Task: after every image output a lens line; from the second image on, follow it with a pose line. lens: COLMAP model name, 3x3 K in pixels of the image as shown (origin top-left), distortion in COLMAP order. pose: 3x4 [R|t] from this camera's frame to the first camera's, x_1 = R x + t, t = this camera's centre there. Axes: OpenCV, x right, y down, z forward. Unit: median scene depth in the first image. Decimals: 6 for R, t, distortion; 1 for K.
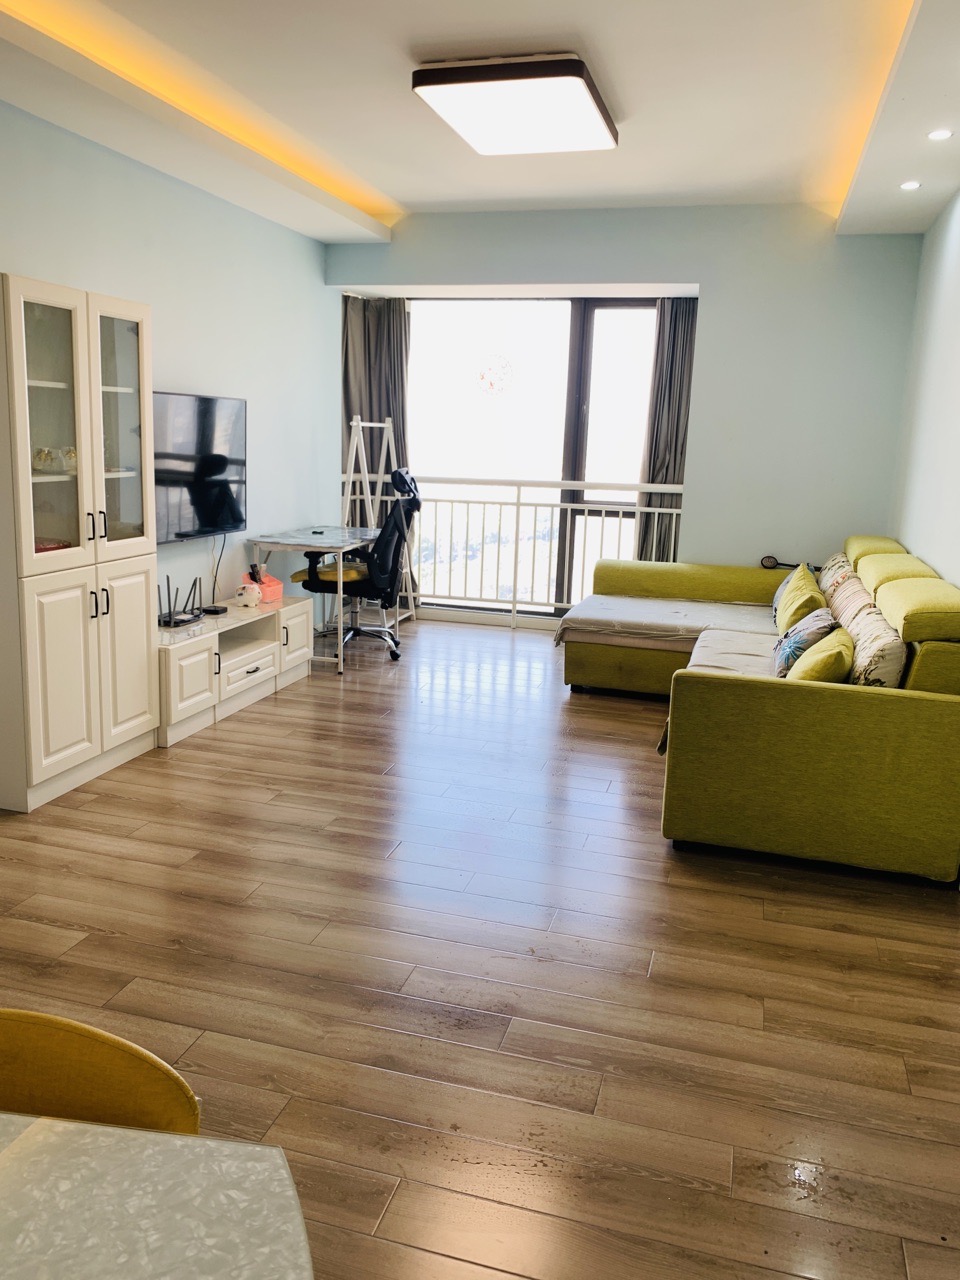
lens RADIAL K [[973.7, 0, 483.6], [0, 973.7, 630.2], [0, 0, 1]] dist [0.050064, -0.044264]
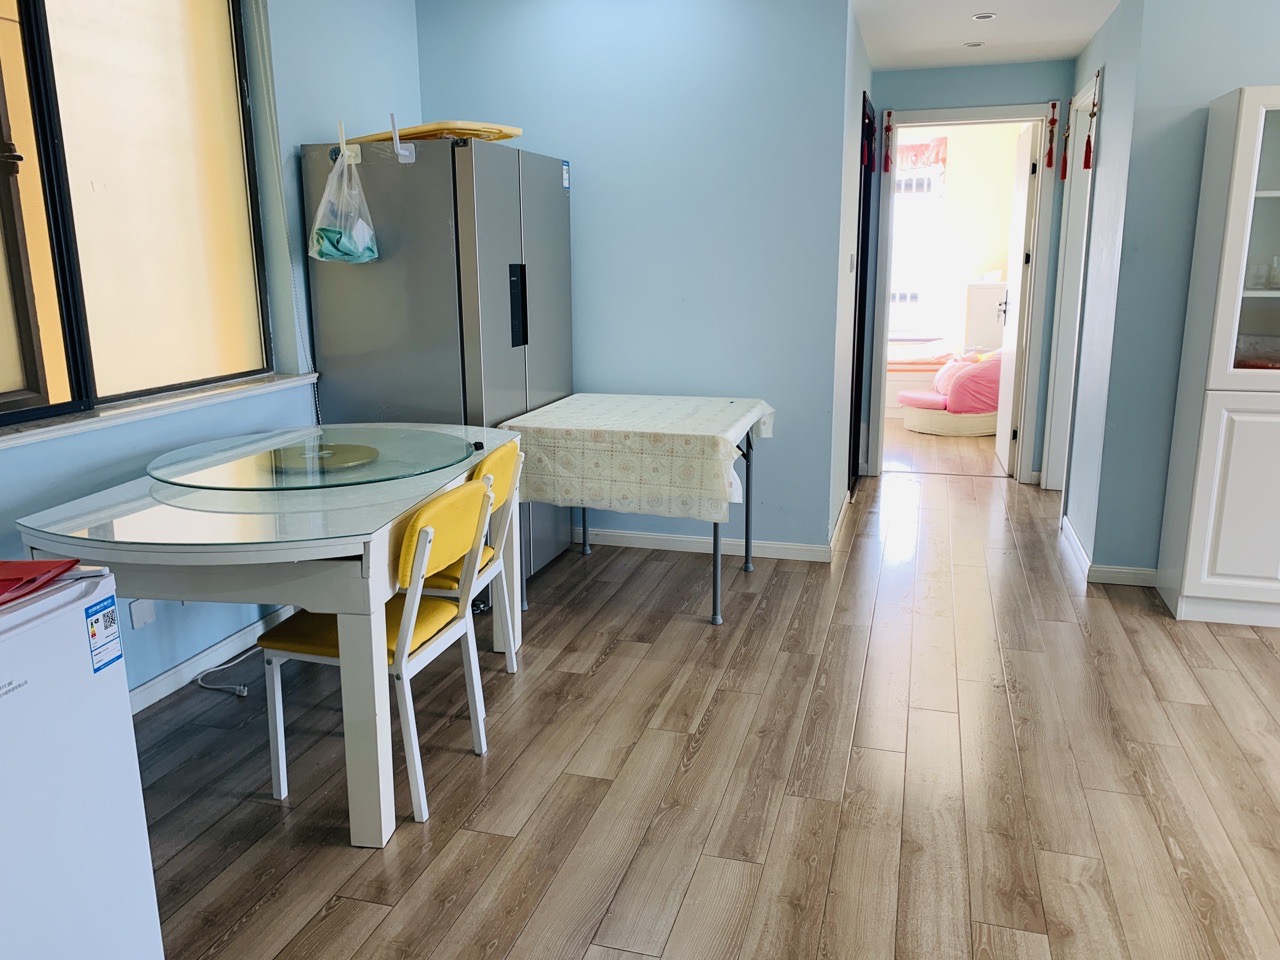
lens RADIAL K [[973.7, 0, 641.3], [0, 973.7, 477.1], [0, 0, 1]] dist [0.050064, -0.044264]
pose [[-0.009074, 0.184486, -0.982793, 0.434815], [-0.190959, 0.964426, 0.182801, -0.032494], [0.981556, 0.189332, 0.026478, 0.328947]]
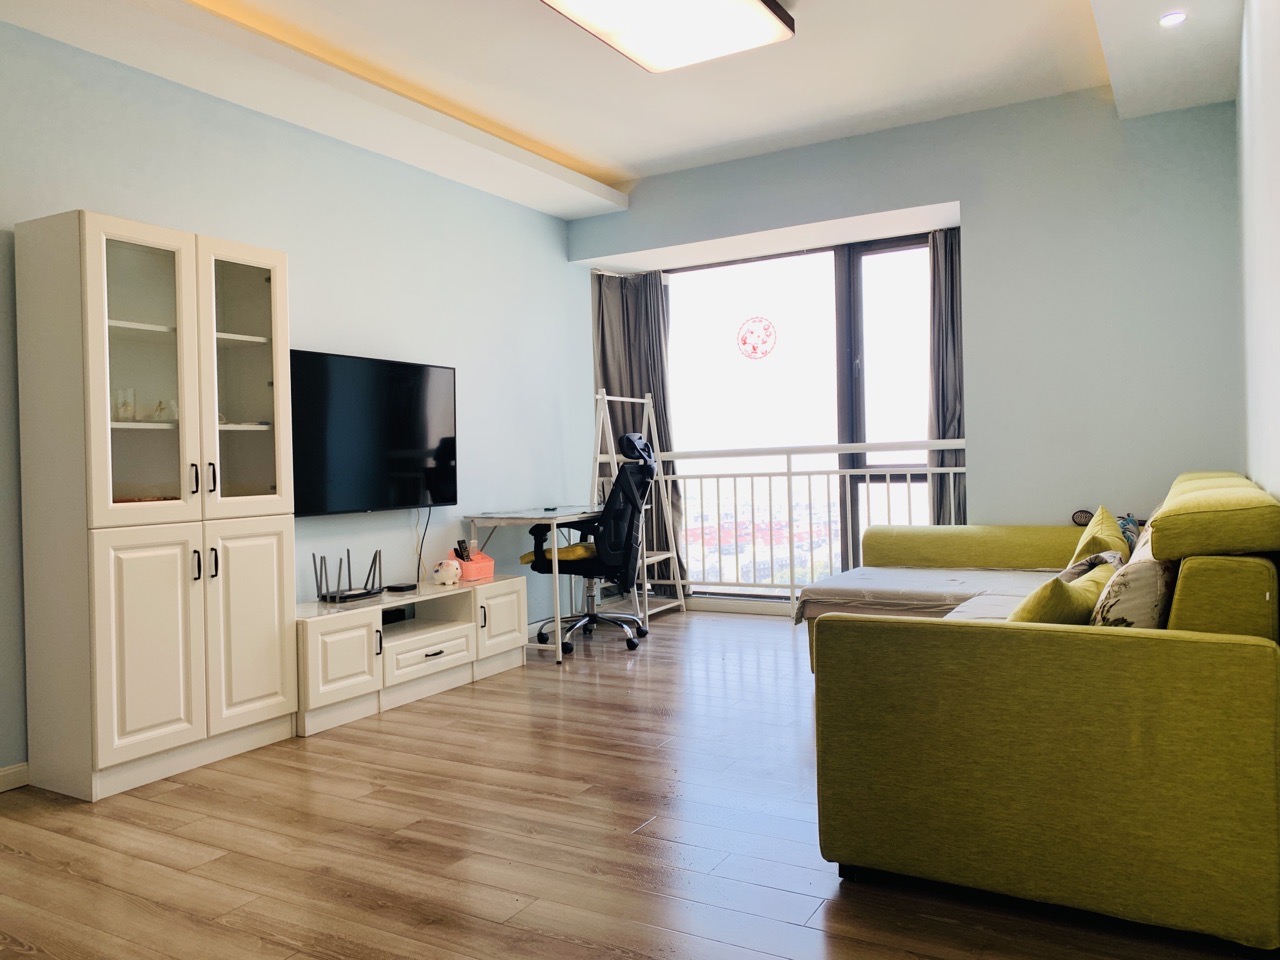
lens RADIAL K [[973.7, 0, 633.4], [0, 973.7, 471.1], [0, 0, 1]] dist [0.050064, -0.044264]
pose [[0.965903, -0.059654, -0.251939, 0.196157], [0.010341, 0.981206, -0.192684, 0.059108], [0.258699, 0.183509, 0.948367, 0.200491]]
